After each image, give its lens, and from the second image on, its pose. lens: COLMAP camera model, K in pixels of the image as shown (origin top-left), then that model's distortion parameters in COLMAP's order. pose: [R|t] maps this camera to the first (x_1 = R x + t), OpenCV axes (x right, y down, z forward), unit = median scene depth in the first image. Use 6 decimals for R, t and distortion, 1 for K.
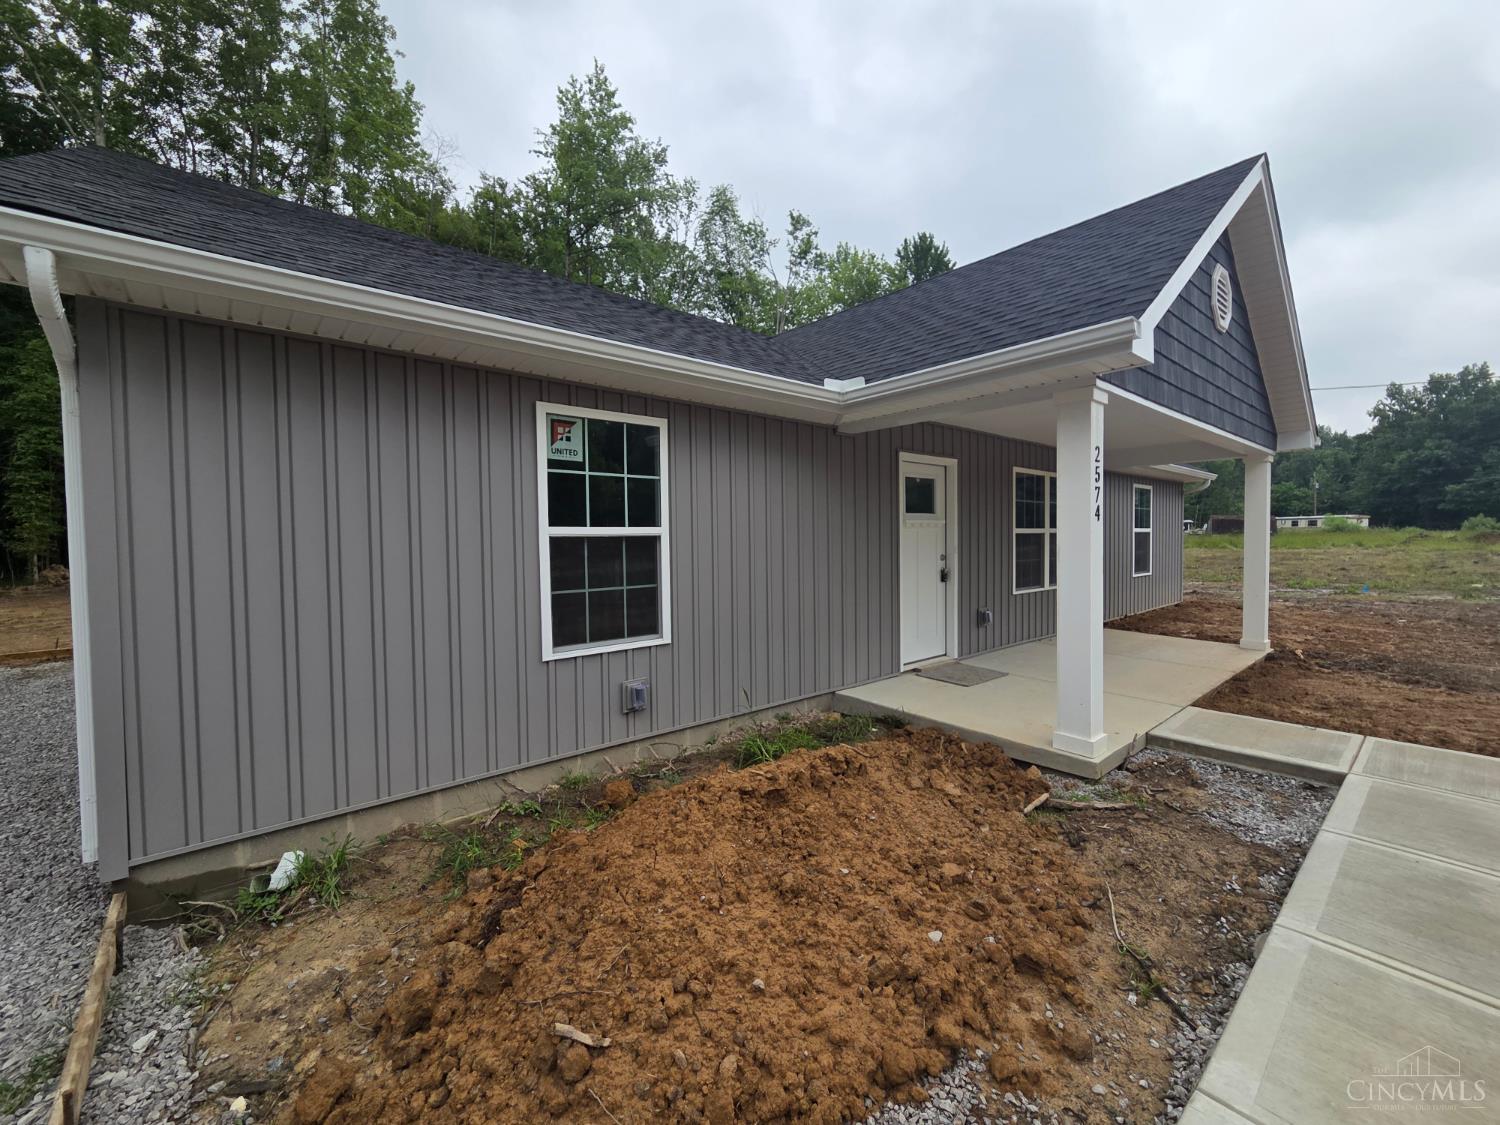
lens RADIAL K [[618.3, 0, 744.5], [0, 618.3, 559.1], [0, 0, 1]] dist [-0.000351, -0.000056]
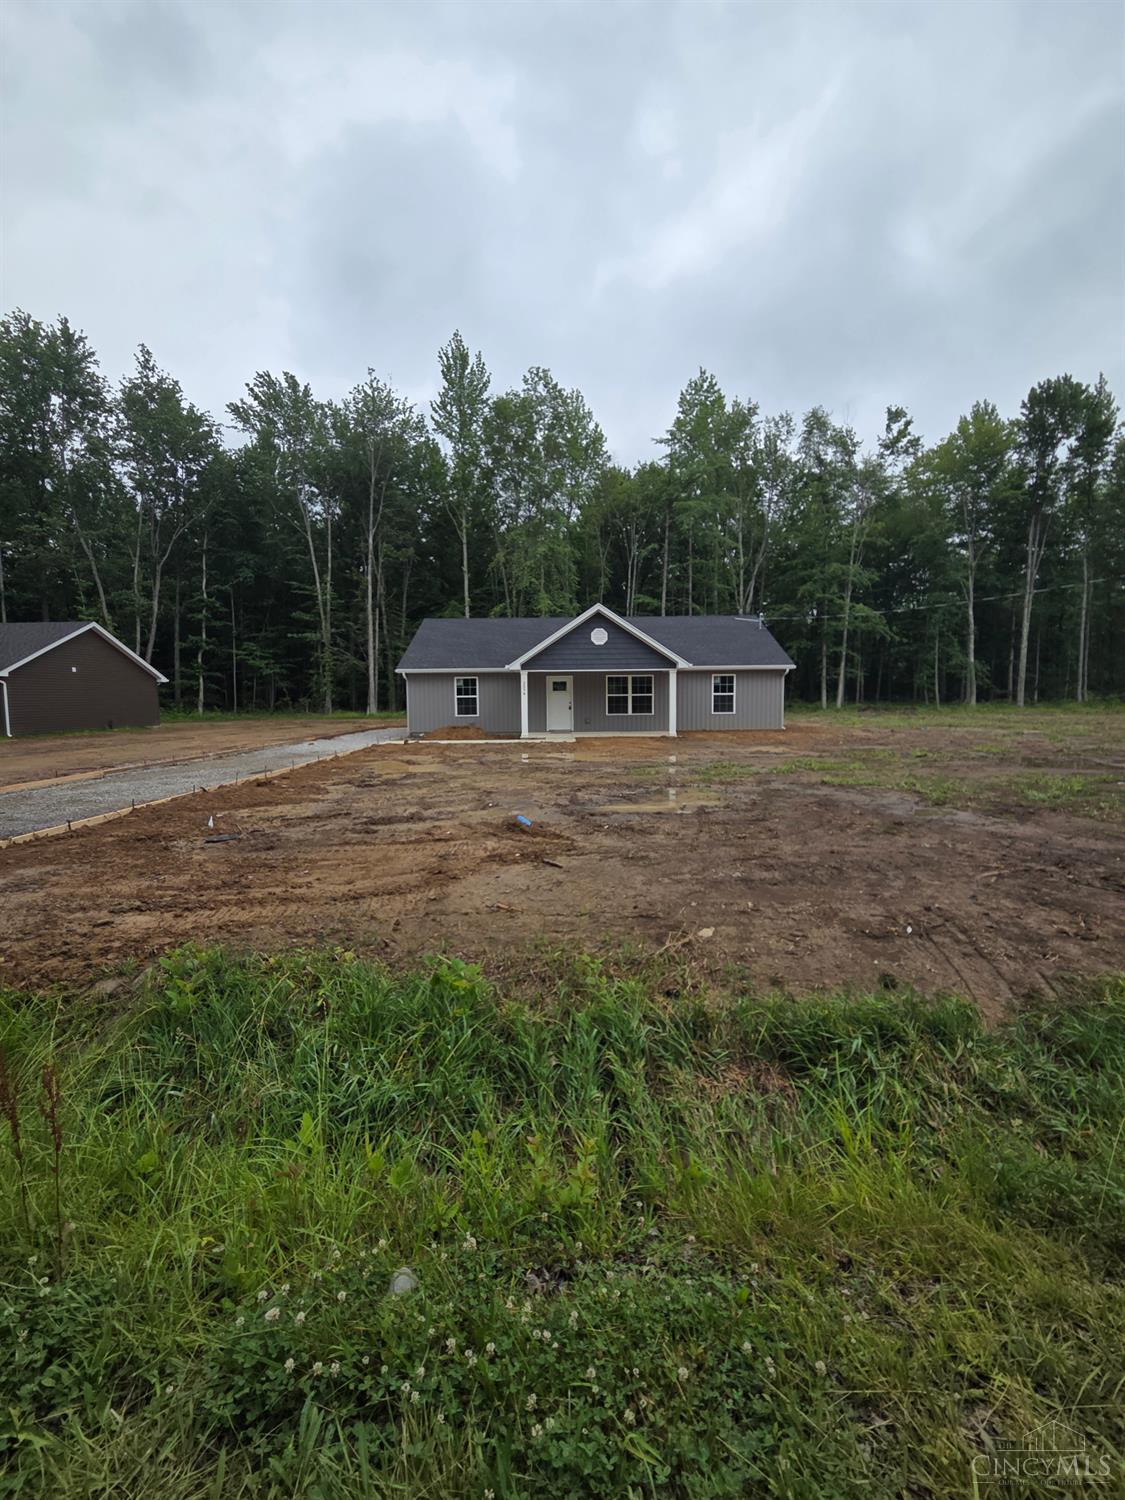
lens RADIAL K [[618.3, 0, 567.7], [0, 618.3, 745.6], [0, 0, 1]] dist [-0.000351, -0.000056]
pose [[0.777167, 0.042301, -0.627872, 4.013733], [-0.016816, 0.998778, 0.046475, 0.126150], [0.629070, -0.025561, 0.776928, -2.843007]]
